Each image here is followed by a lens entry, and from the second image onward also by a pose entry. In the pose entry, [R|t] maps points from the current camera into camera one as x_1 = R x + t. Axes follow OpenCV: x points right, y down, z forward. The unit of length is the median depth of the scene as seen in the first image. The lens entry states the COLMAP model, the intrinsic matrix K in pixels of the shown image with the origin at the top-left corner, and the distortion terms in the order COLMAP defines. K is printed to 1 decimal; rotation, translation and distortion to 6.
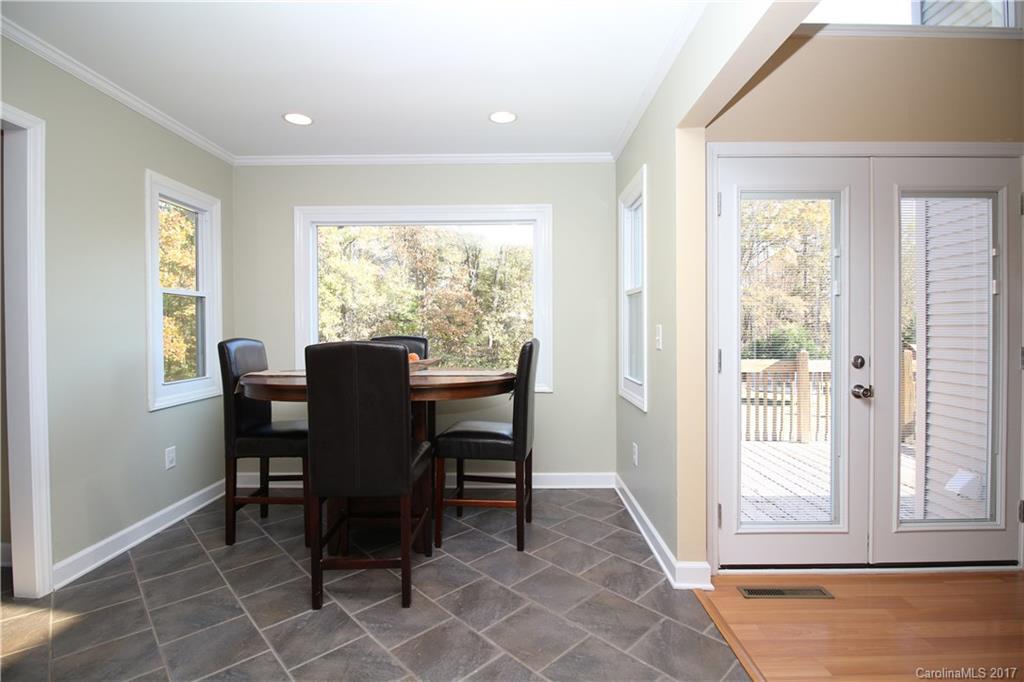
lens RADIAL K [[475.7, 0, 509.7], [0, 475.7, 332.7], [0, 0, 1]] dist [-0.005372, -0.008516]
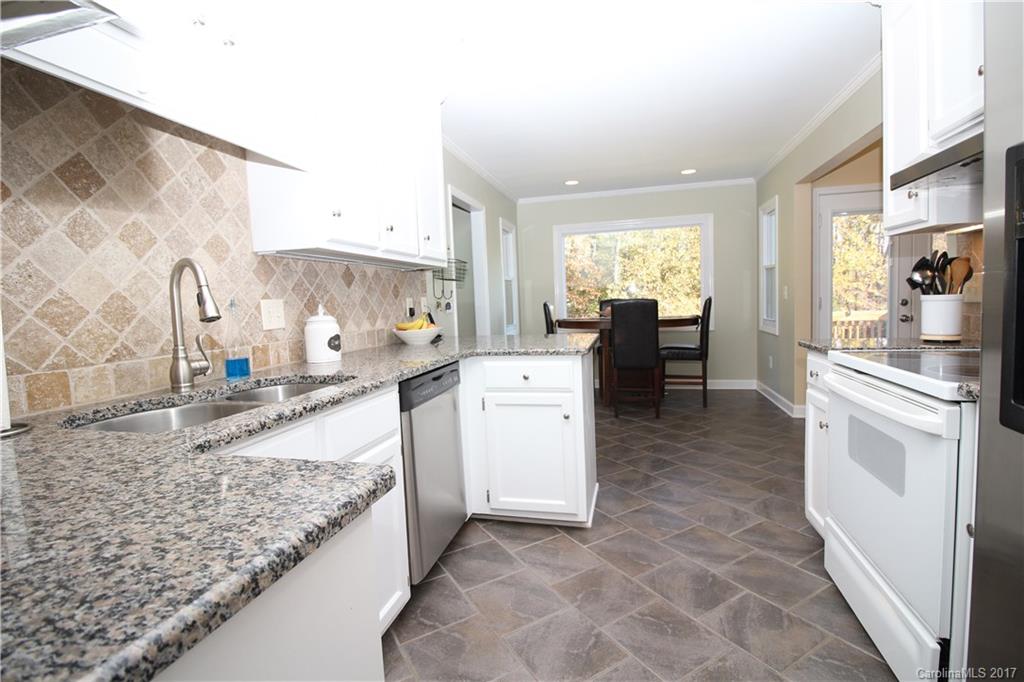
lens RADIAL K [[475.7, 0, 508.7], [0, 475.7, 334.4], [0, 0, 1]] dist [-0.005372, -0.008516]
pose [[0.971691, -0.015815, -0.235725, -0.021136], [0.031547, 0.997507, 0.063118, 0.001444], [0.234139, -0.068768, 0.969768, -0.074498]]
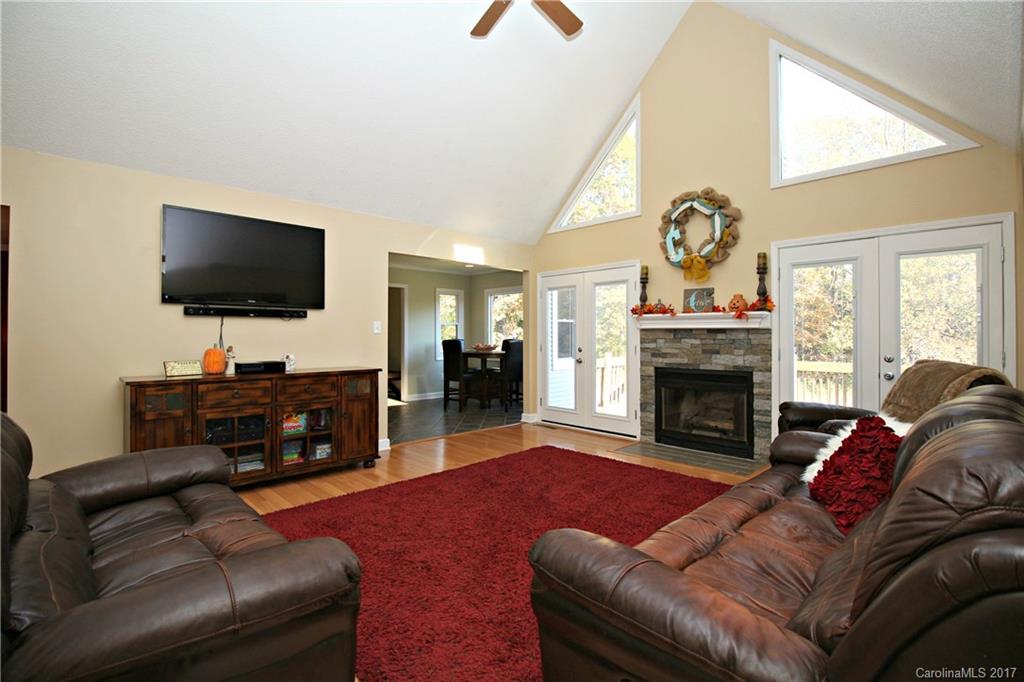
lens RADIAL K [[475.7, 0, 504.9], [0, 475.7, 332.3], [0, 0, 1]] dist [-0.005372, -0.008516]
pose [[0.697150, -0.002341, -0.716921, 0.155608], [-0.004997, 0.999955, -0.008125, -0.000964], [0.716908, 0.009247, 0.697107, -0.077971]]
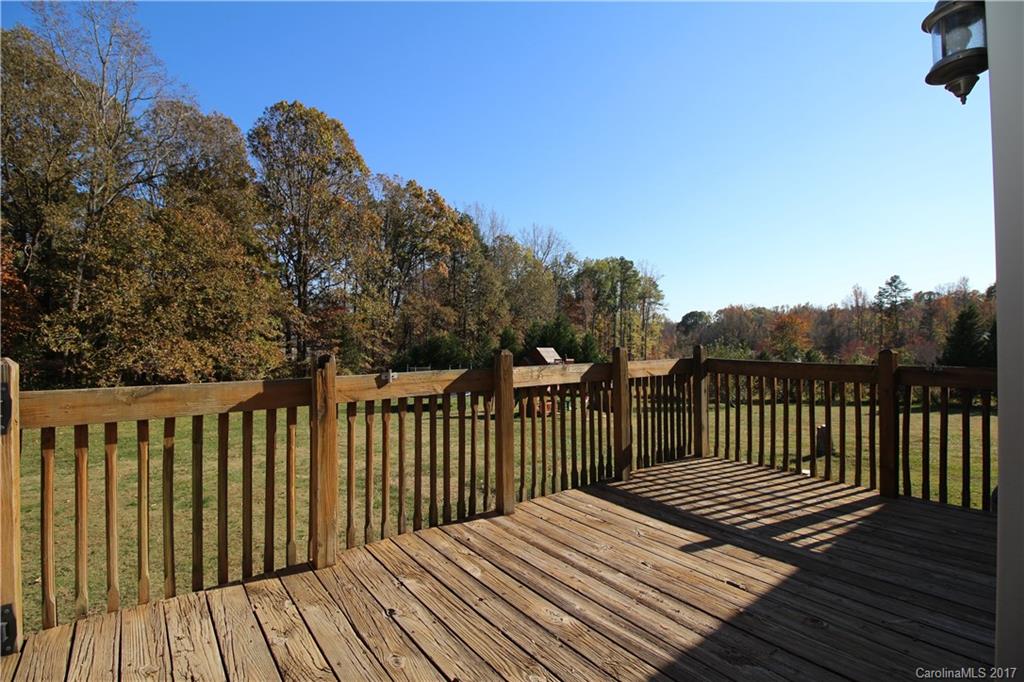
lens RADIAL K [[475.7, 0, 510.6], [0, 475.7, 333.2], [0, 0, 1]] dist [-0.005372, -0.008516]
pose [[0.777545, 0.007062, 0.628787, 0.041110], [0.003999, 0.999861, -0.016174, 0.004337], [-0.628814, 0.015091, 0.777409, 0.085309]]
